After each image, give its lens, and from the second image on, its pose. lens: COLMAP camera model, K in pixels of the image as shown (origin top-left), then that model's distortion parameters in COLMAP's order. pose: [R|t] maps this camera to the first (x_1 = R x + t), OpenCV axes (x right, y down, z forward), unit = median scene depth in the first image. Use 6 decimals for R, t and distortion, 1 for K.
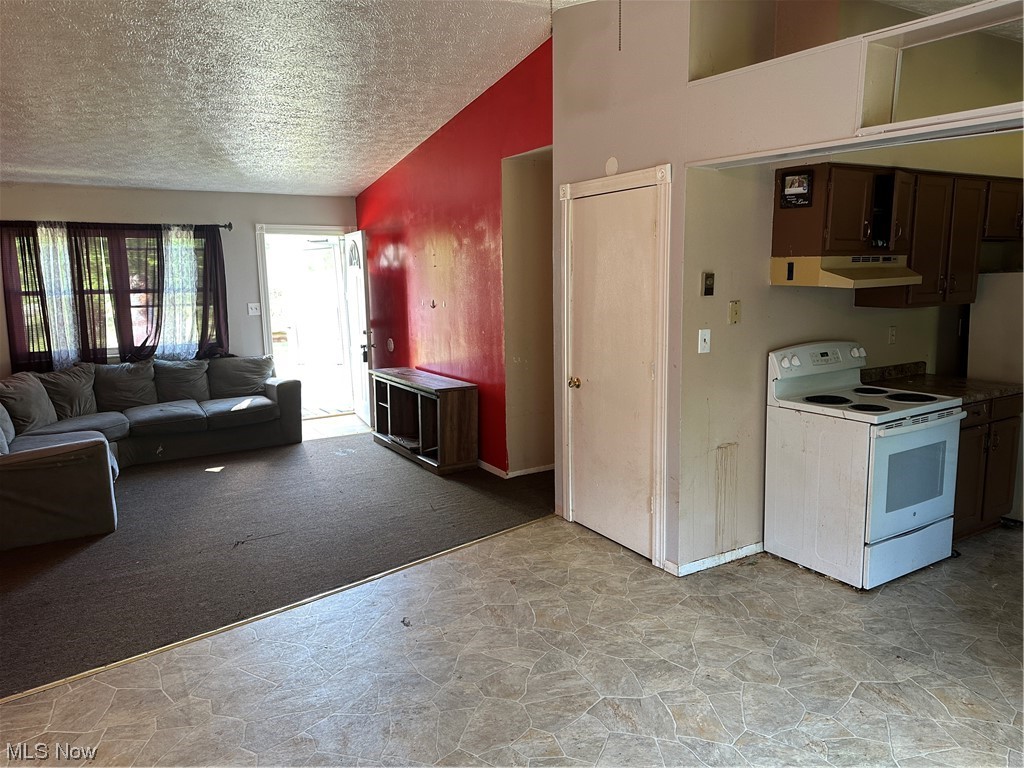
lens RADIAL K [[718.0, 0, 507.8], [0, 718.0, 384.4], [0, 0, 1]] dist [0.062554, -0.075222]
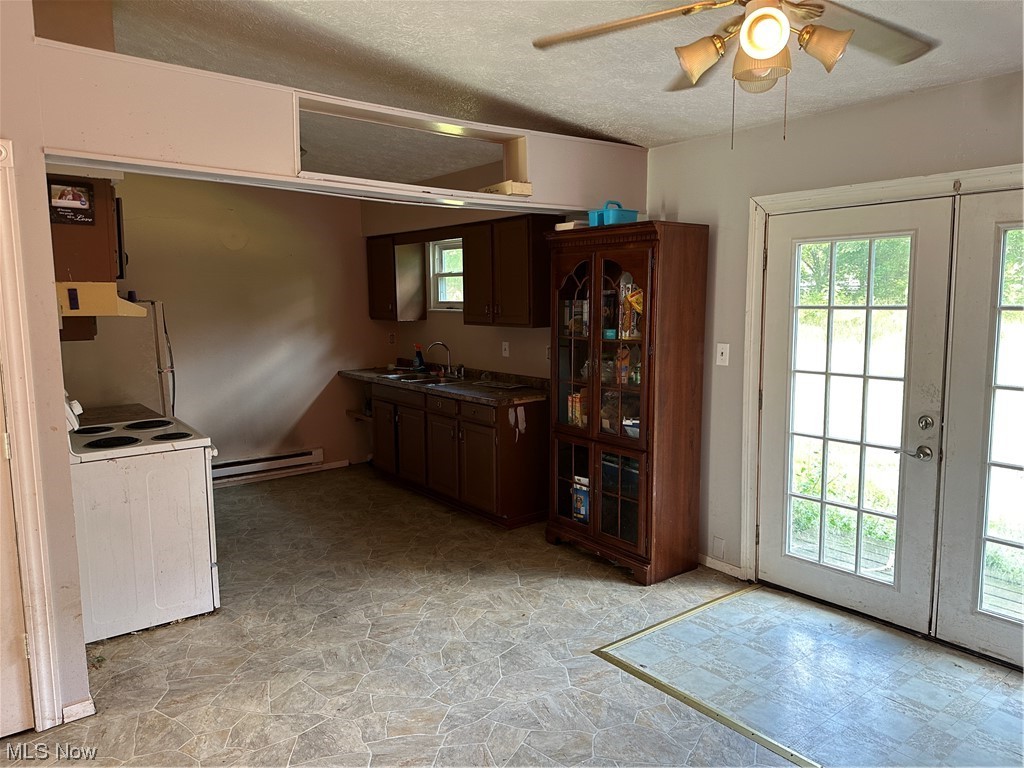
lens RADIAL K [[718.0, 0, 515.0], [0, 718.0, 378.5], [0, 0, 1]] dist [0.062554, -0.075222]
pose [[-0.120514, -0.096237, 0.988036, -0.505744], [0.166914, 0.979156, 0.115731, -0.078117], [-0.978579, 0.178864, -0.101939, 0.601939]]
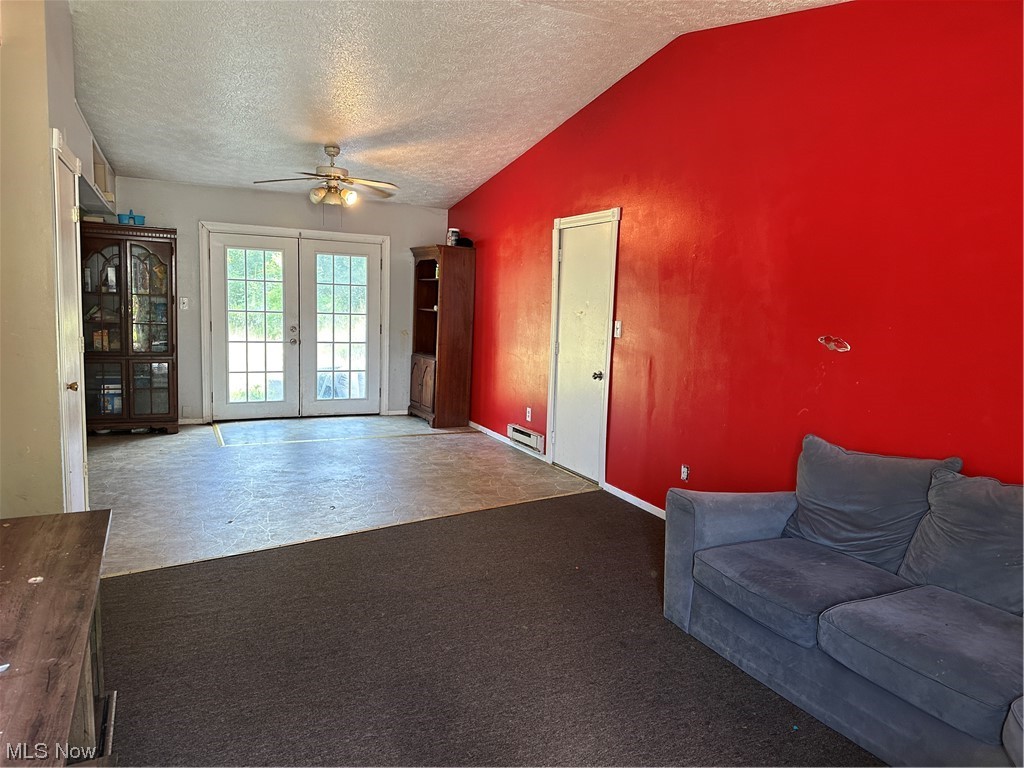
lens RADIAL K [[718.0, 0, 507.1], [0, 718.0, 384.2], [0, 0, 1]] dist [0.062554, -0.075222]
pose [[-0.997605, -0.014944, 0.067533, -0.484981], [0.002833, 0.966732, 0.255776, -0.222348], [-0.069108, 0.255355, -0.964374, 2.031251]]
